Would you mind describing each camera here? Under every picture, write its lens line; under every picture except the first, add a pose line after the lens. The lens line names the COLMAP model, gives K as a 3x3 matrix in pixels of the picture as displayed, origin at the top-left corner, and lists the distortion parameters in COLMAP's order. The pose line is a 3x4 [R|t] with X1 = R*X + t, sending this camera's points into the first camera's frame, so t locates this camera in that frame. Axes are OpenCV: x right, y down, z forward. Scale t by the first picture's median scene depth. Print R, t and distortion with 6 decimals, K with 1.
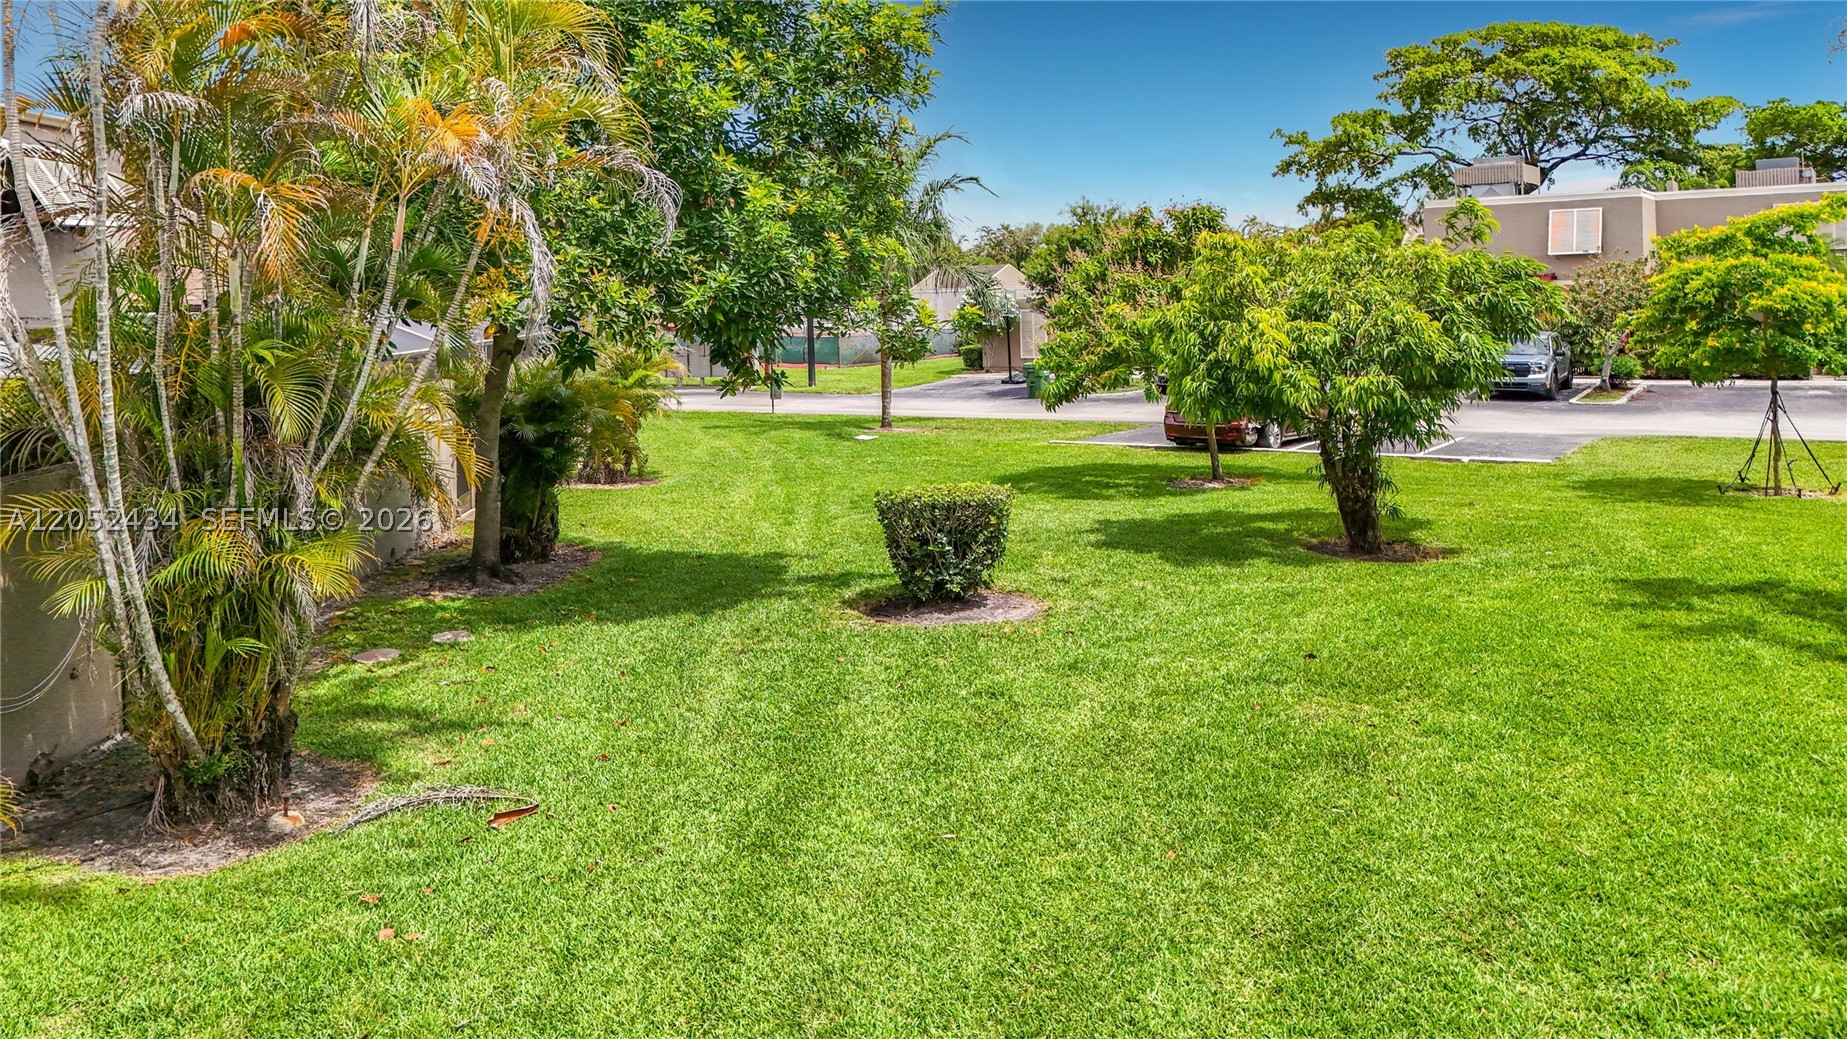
lens RADIAL K [[1367.1, 0, 923.5], [0, 1367.1, 519.5], [0, 0, 1]] dist [0.057813, -0.092892]
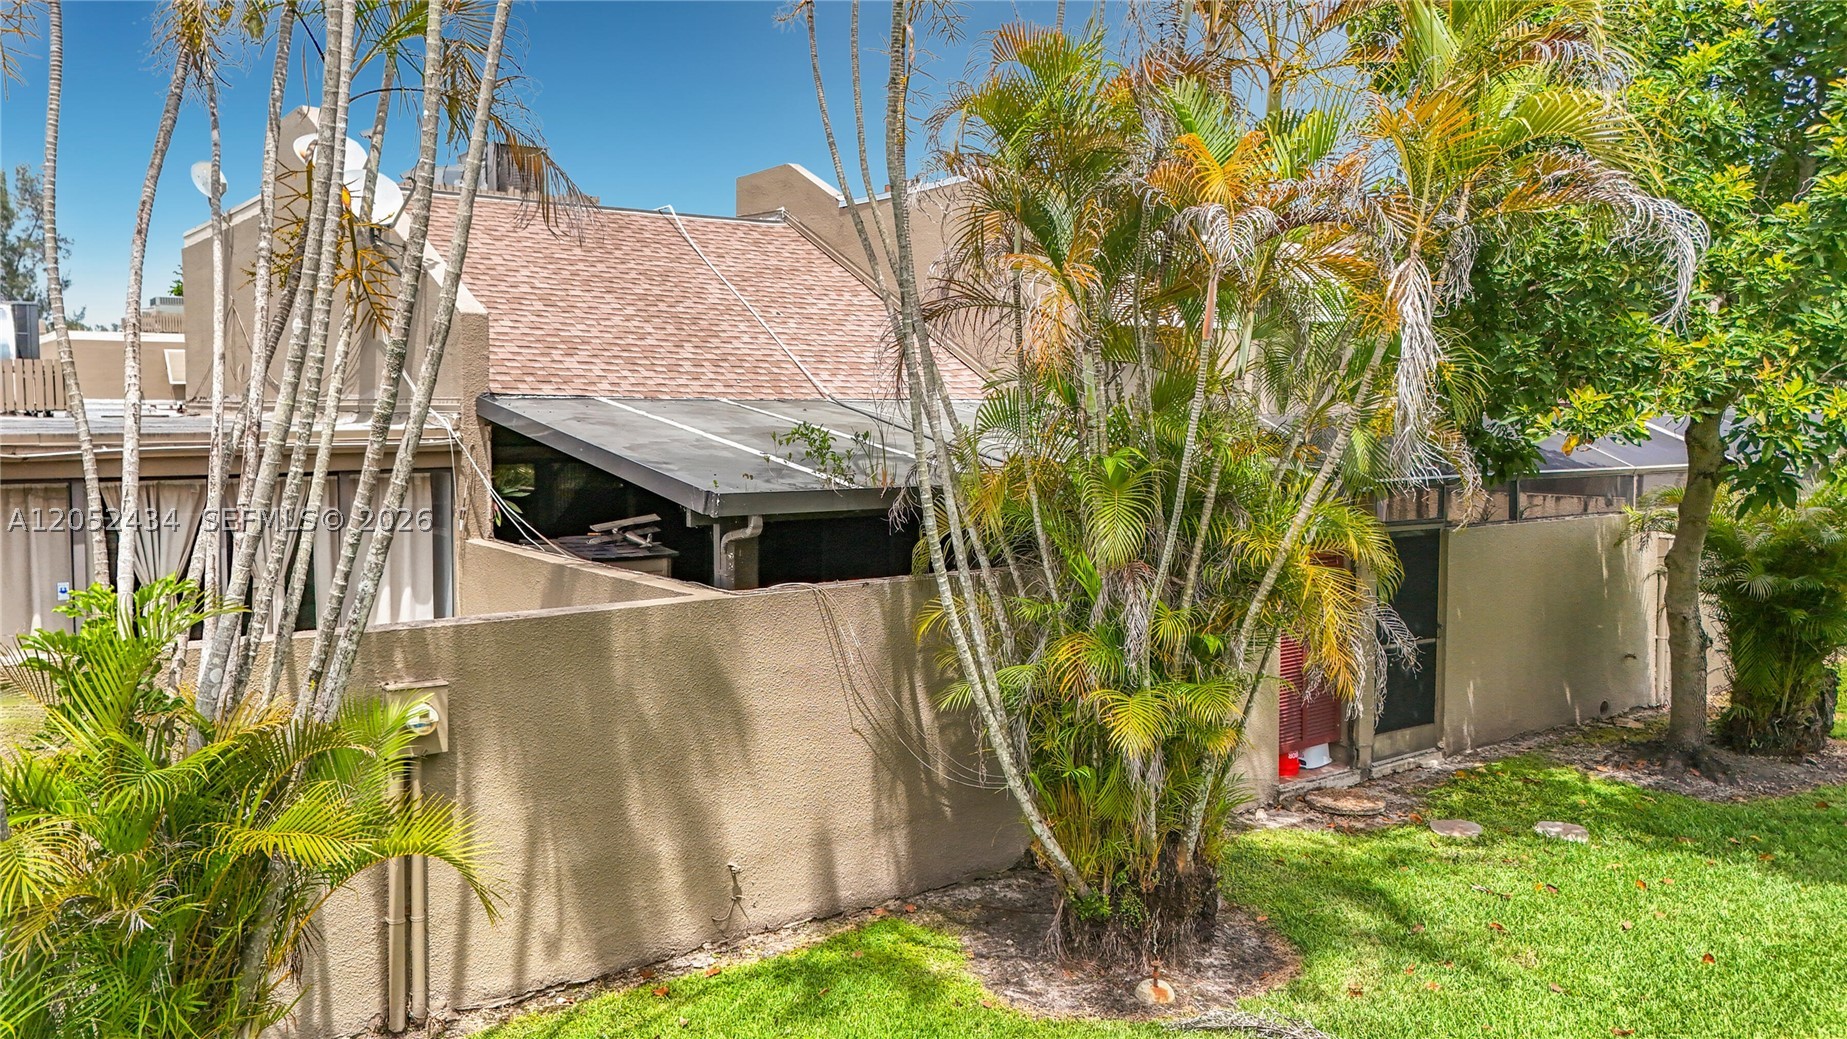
lens RADIAL K [[1367.1, 0, 923.5], [0, 1367.1, 519.5], [0, 0, 1]] dist [0.057813, -0.092892]
pose [[0.527468, 0.091705, -0.844611, 0.097660], [-0.153330, 0.988108, 0.011529, -0.037435], [0.835624, 0.123423, 0.535256, 0.216581]]
